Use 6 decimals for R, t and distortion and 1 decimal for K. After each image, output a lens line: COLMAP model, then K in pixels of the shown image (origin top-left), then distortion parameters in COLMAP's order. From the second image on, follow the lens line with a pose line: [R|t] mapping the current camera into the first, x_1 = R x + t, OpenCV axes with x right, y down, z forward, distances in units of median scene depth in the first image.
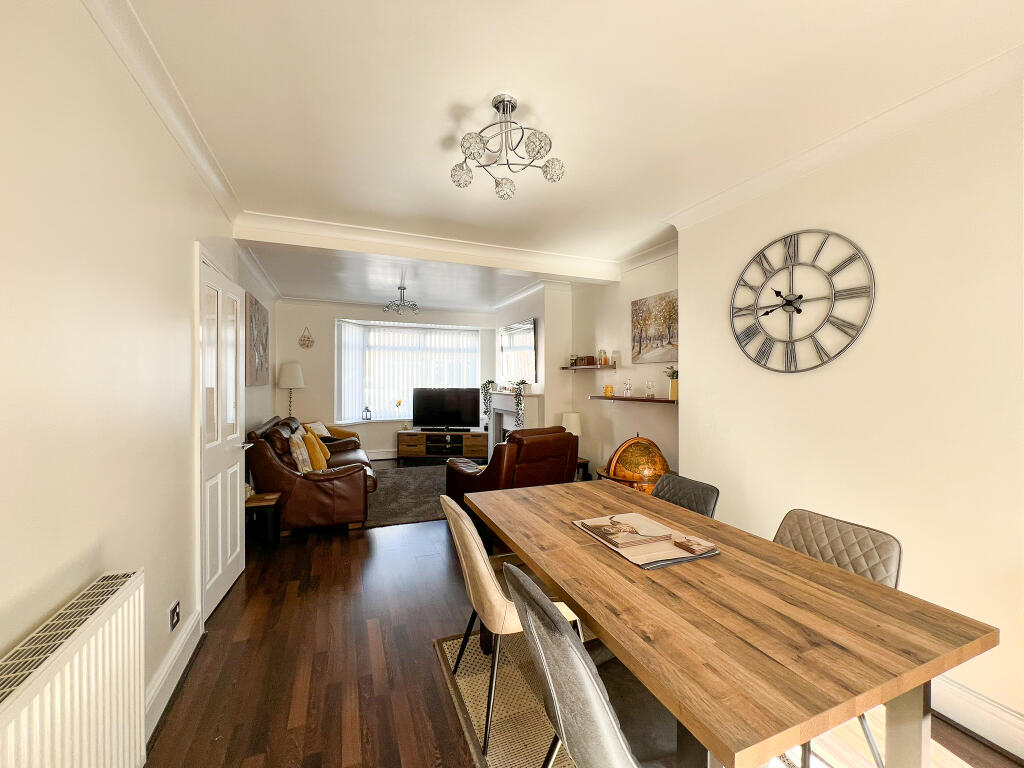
lens RADIAL K [[409.7, 0, 508.9], [0, 409.7, 381.5], [0, 0, 1]] dist [-0.002835, 0.000432]
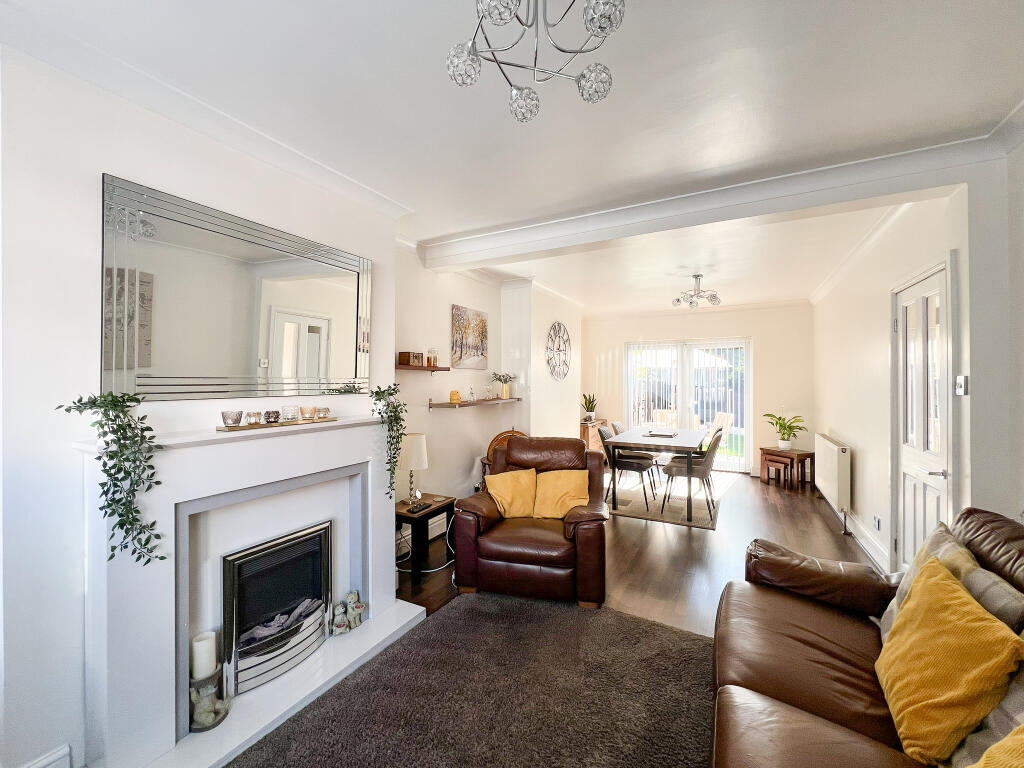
lens RADIAL K [[409.7, 0, 511.2], [0, 409.7, 378.2], [0, 0, 1]] dist [-0.002835, 0.000432]
pose [[-0.621789, 0.000365, 0.783185, -0.522260], [0.002772, 0.999995, 0.001735, -0.019446], [-0.783180, 0.003250, -0.621786, 1.423393]]
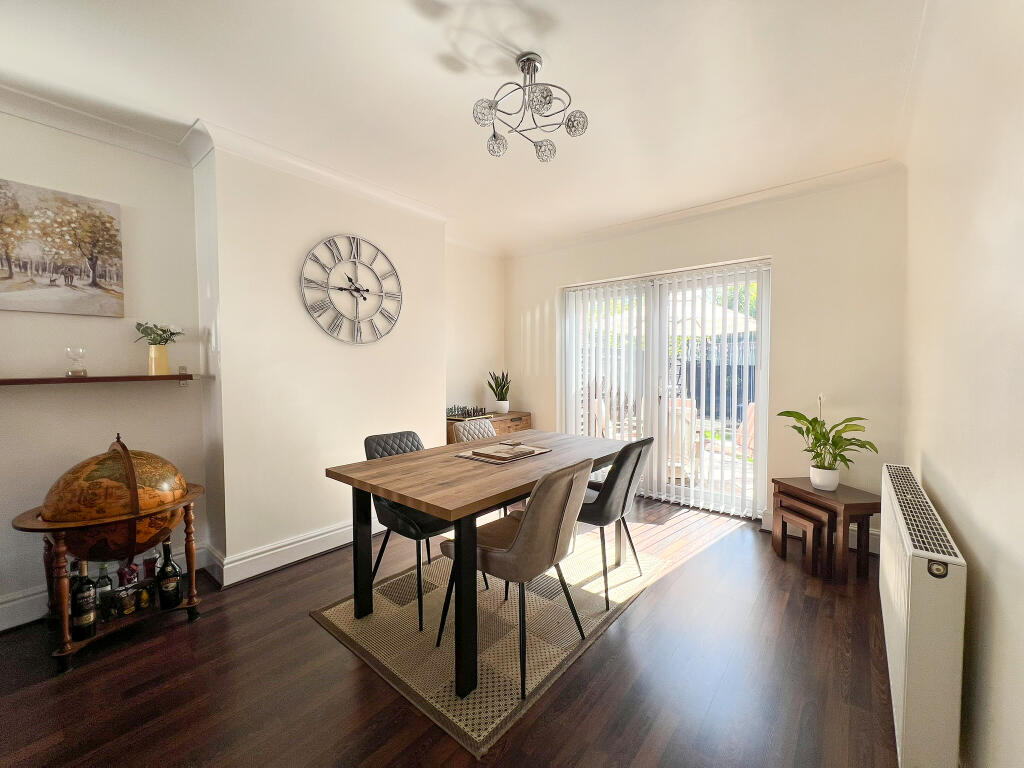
lens RADIAL K [[409.7, 0, 510.0], [0, 409.7, 381.1], [0, 0, 1]] dist [-0.002835, 0.000432]
pose [[-0.460441, -0.031615, 0.887127, -0.364552], [0.008044, 0.999176, 0.039783, 0.025083], [-0.887654, 0.025454, -0.459807, 0.618084]]
